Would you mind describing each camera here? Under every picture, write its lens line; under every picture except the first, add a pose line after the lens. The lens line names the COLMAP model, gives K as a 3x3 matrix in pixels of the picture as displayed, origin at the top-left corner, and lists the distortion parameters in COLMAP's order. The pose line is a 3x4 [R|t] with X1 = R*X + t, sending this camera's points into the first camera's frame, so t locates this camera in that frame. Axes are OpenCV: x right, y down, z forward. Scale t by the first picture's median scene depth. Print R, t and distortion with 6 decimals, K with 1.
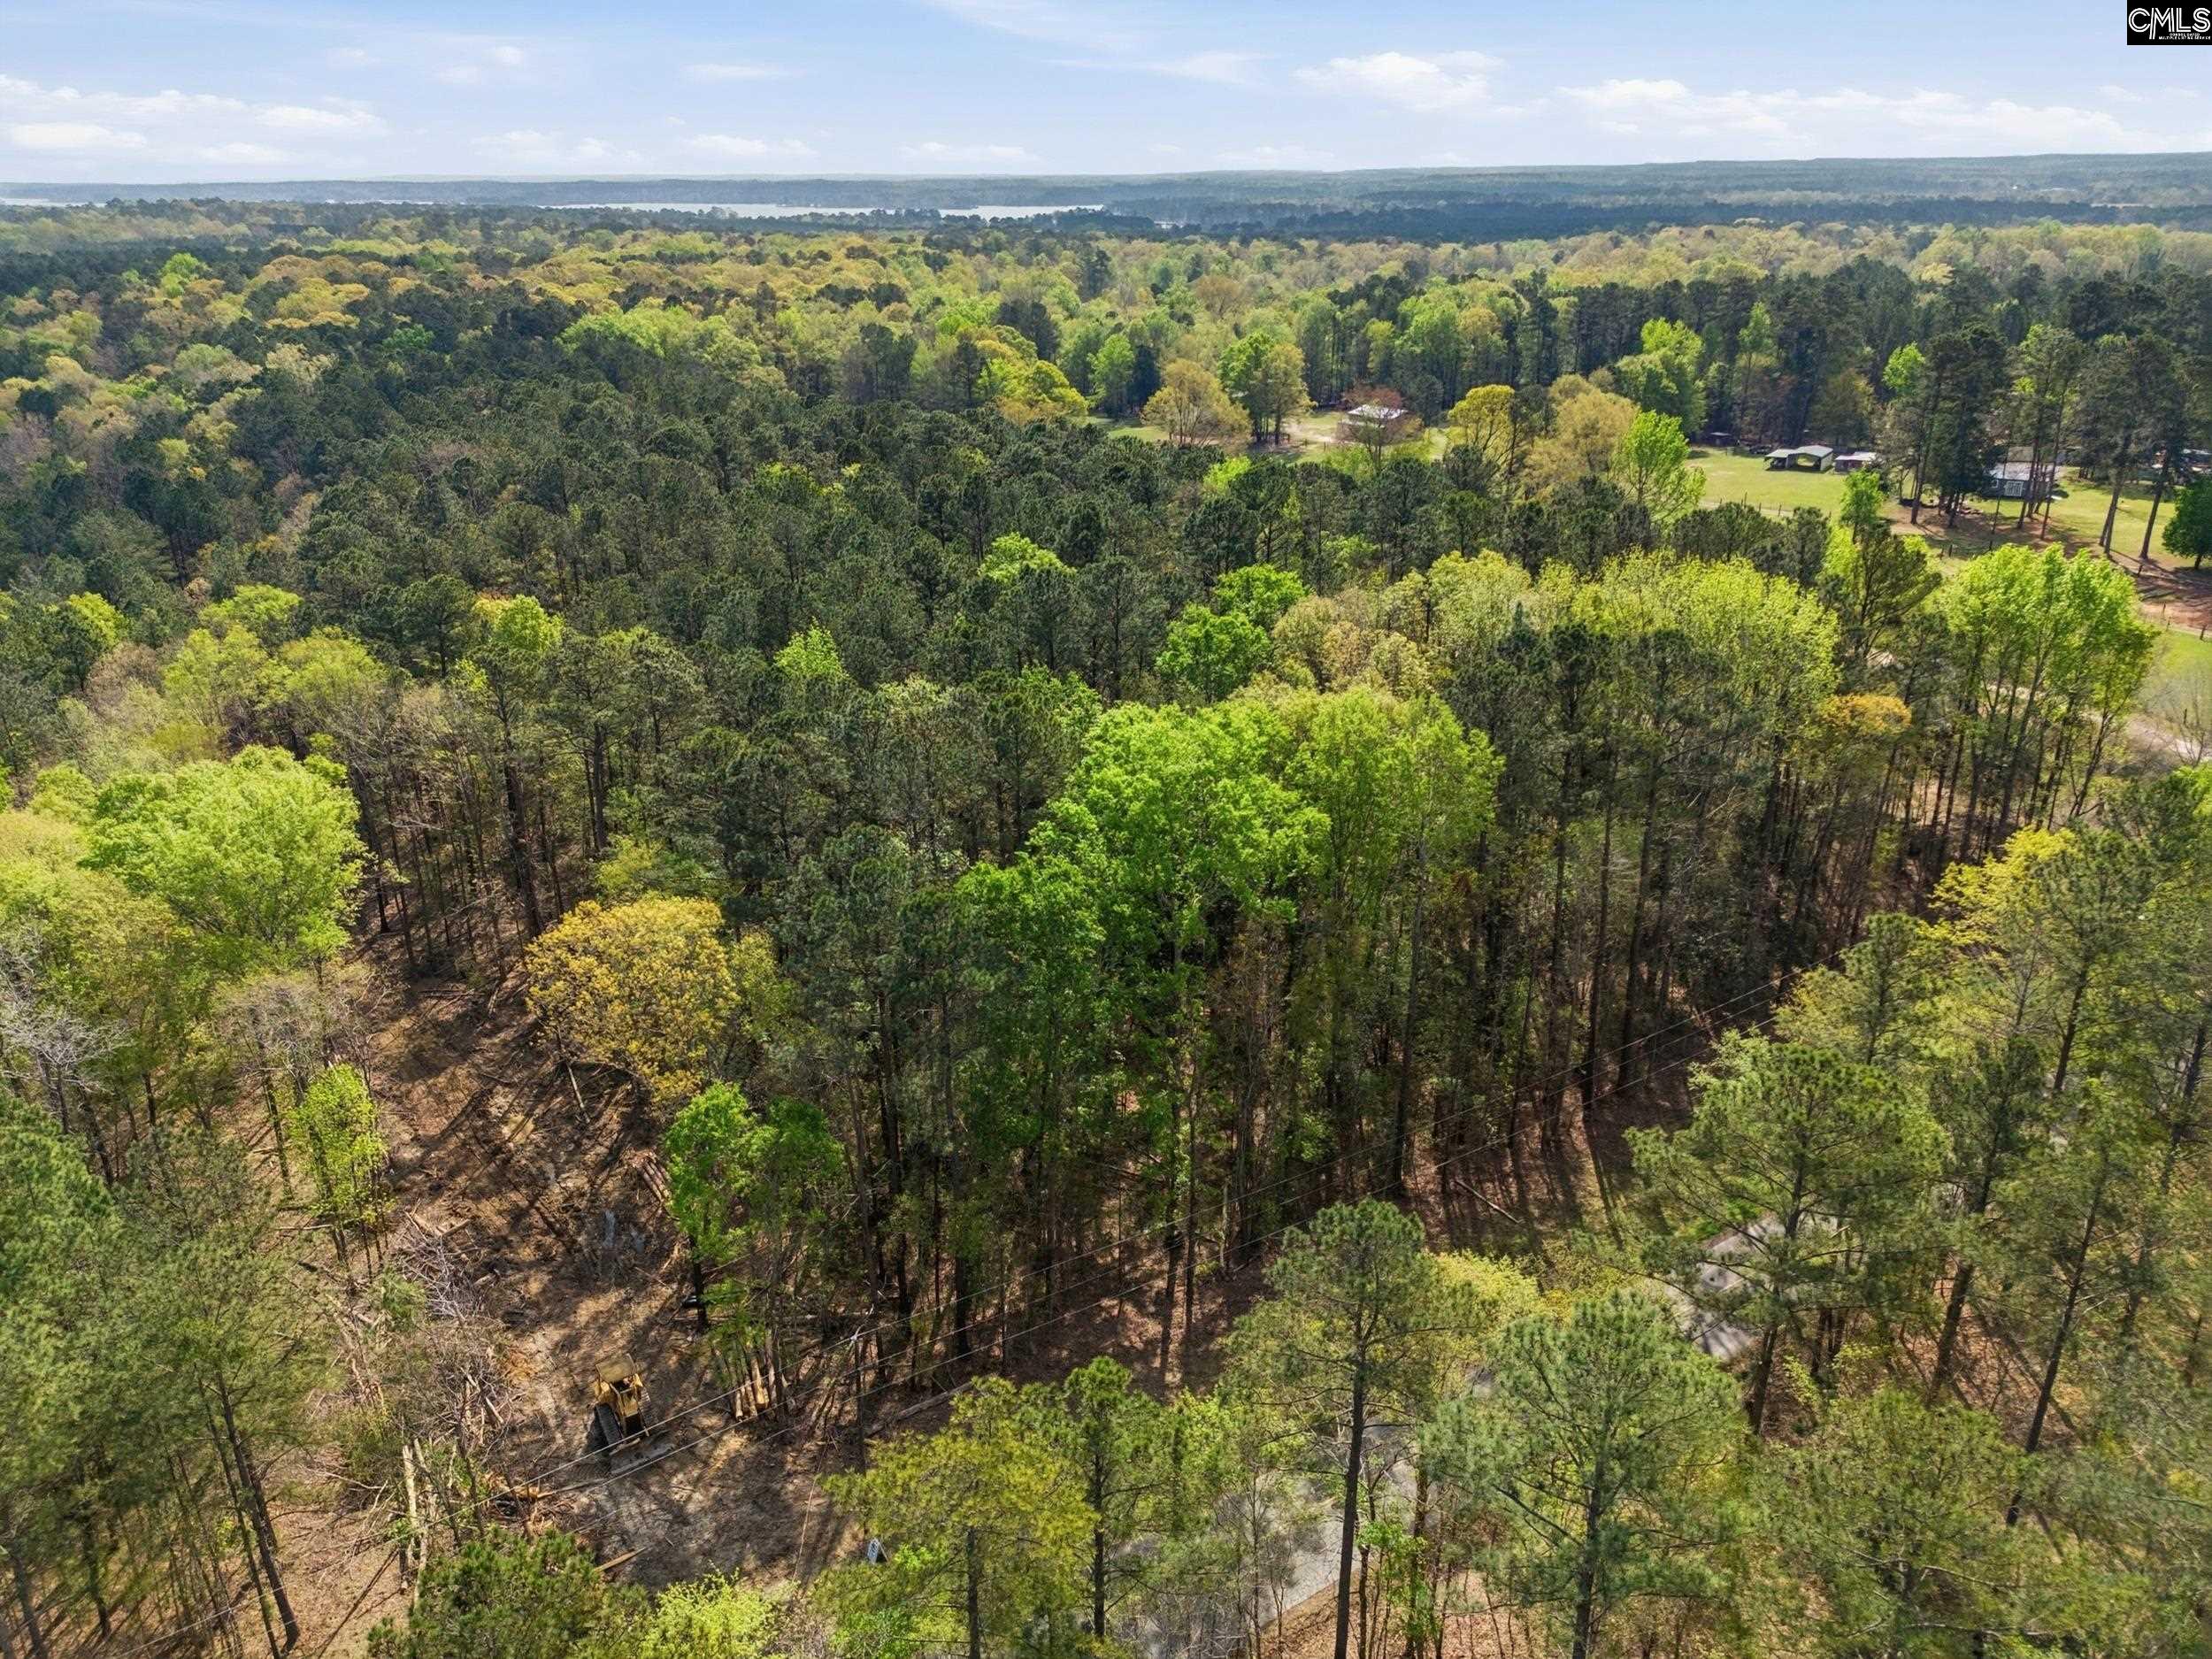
lens RADIAL K [[1609.1, 0, 1106.0], [0, 1609.1, 829.5], [0, 0, 1]] dist [0.064528, -0.057227]
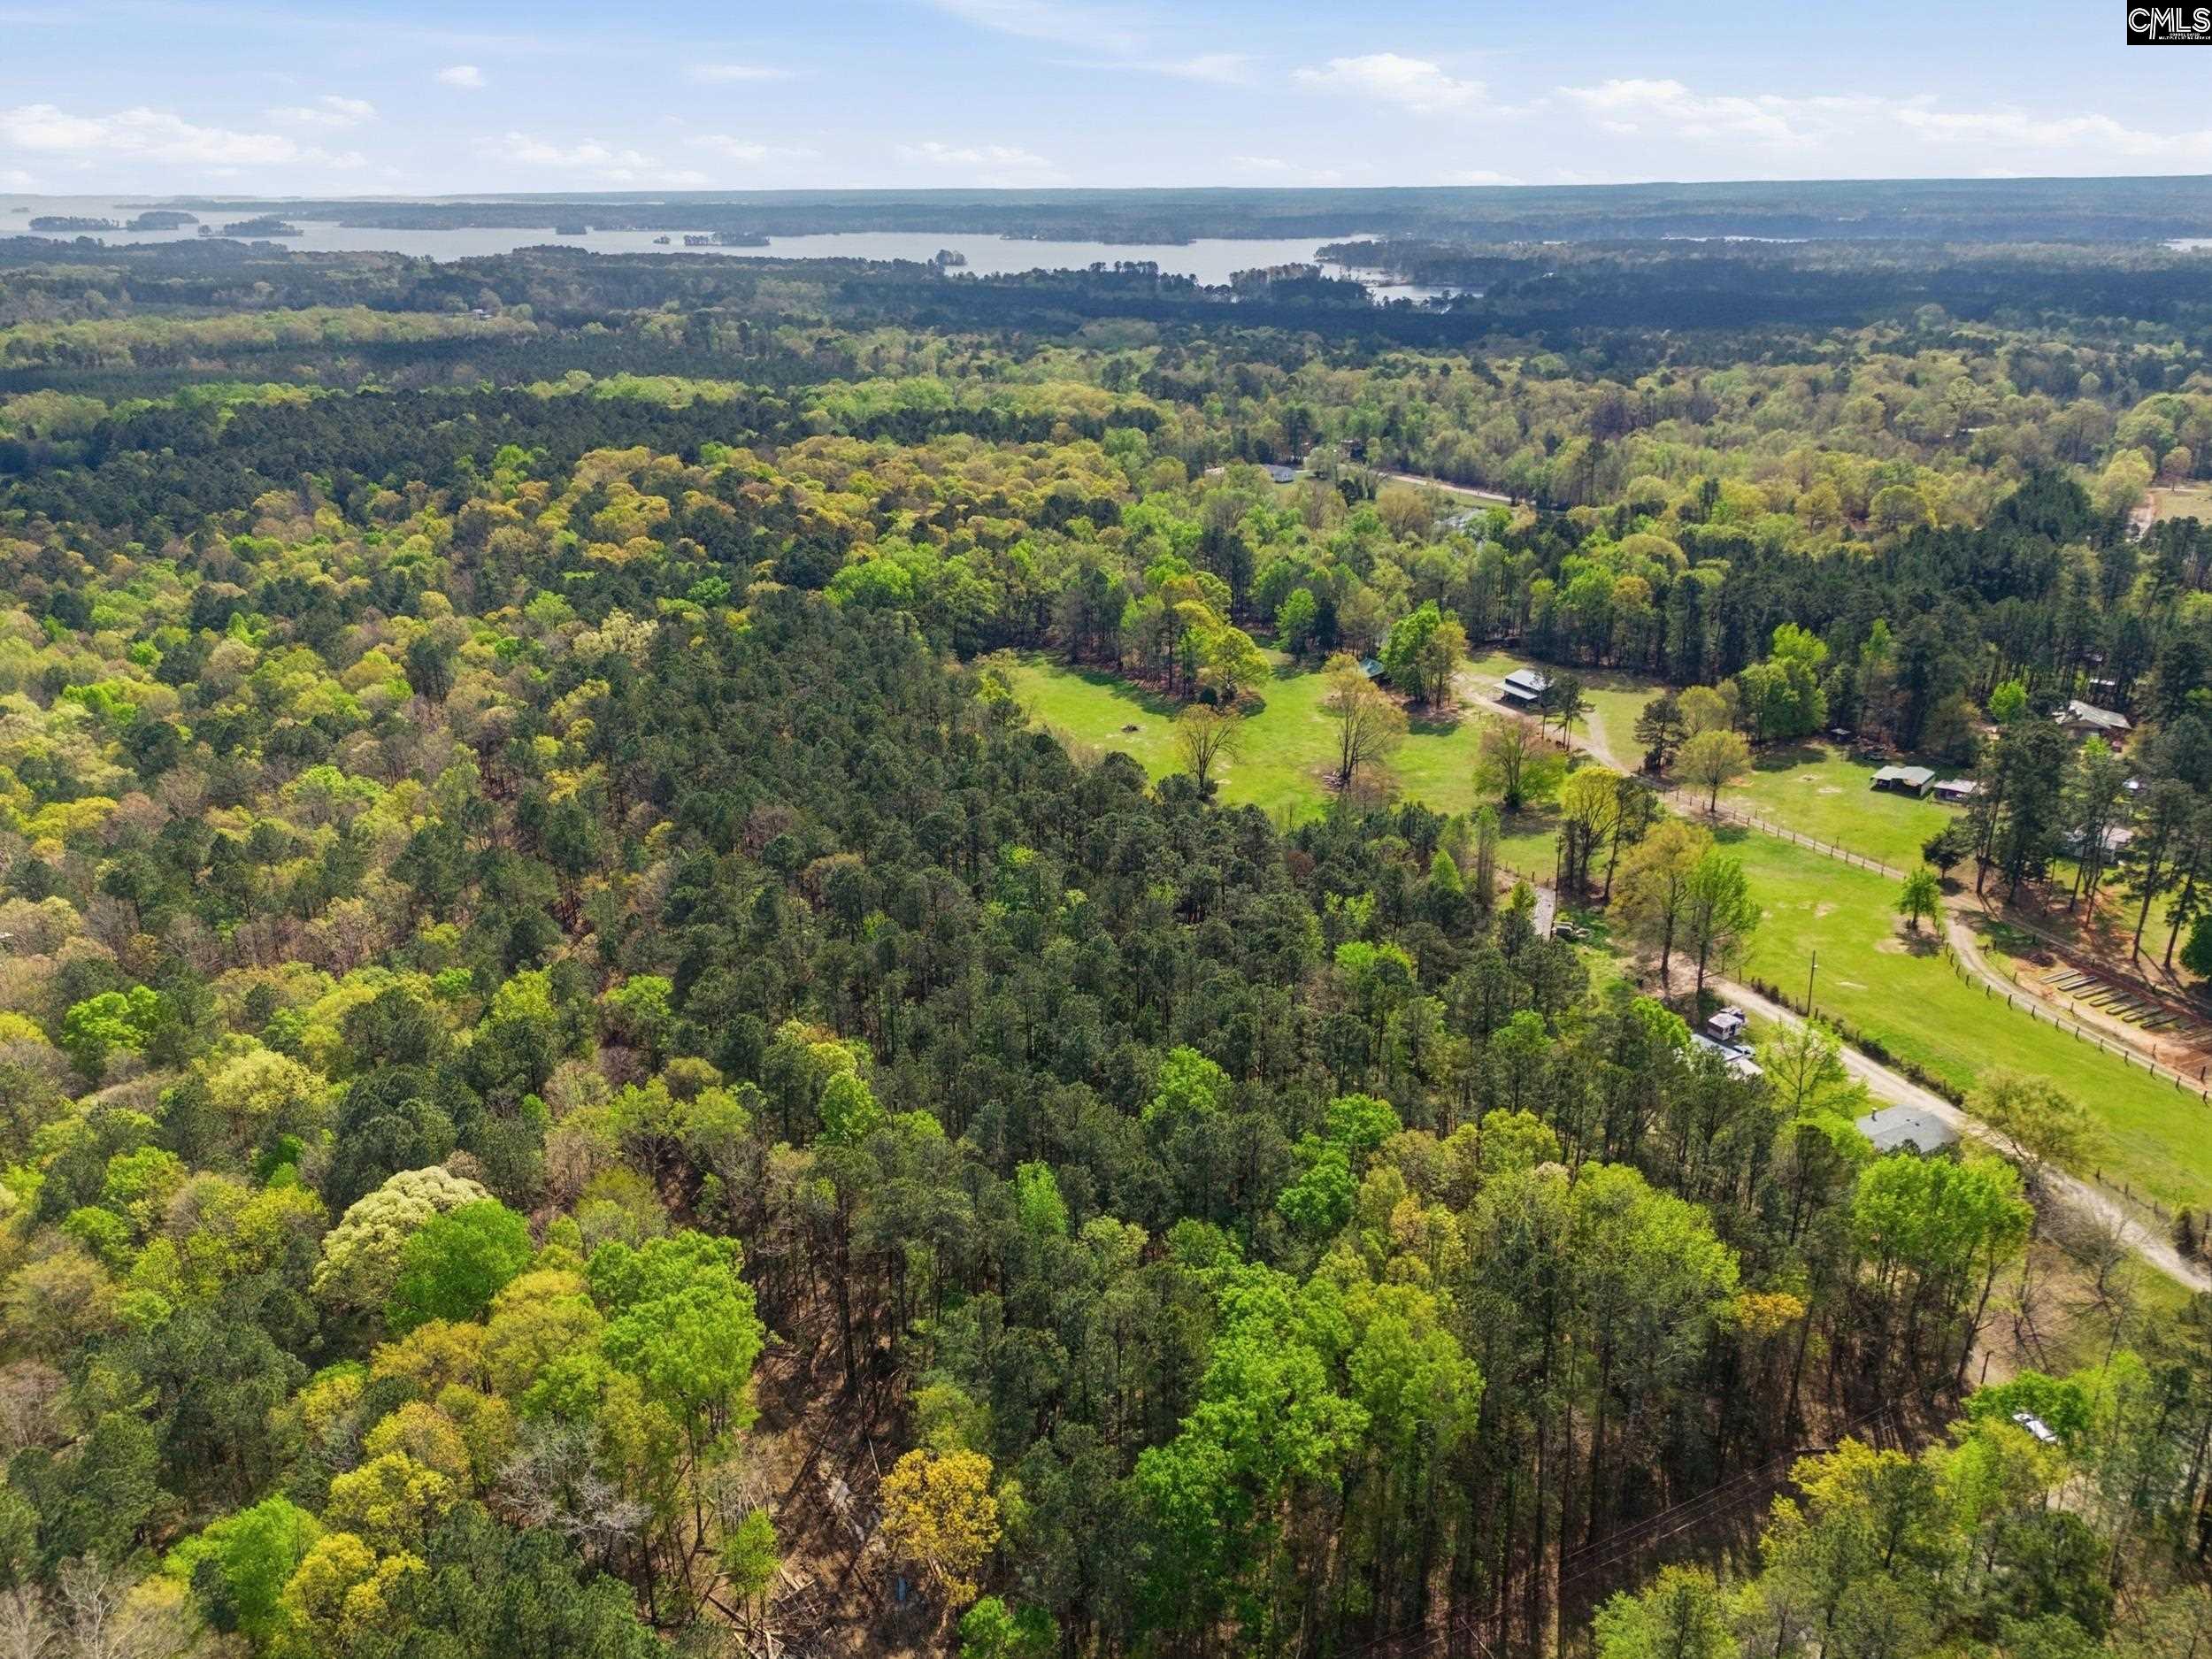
lens RADIAL K [[1609.1, 0, 1106.0], [0, 1609.1, 829.5], [0, 0, 1]] dist [0.064528, -0.057227]
pose [[0.992124, 0.046076, -0.116474, 0.018425], [-0.046038, 0.998935, 0.003017, -0.258242], [0.116489, 0.002369, 0.993189, -0.272300]]
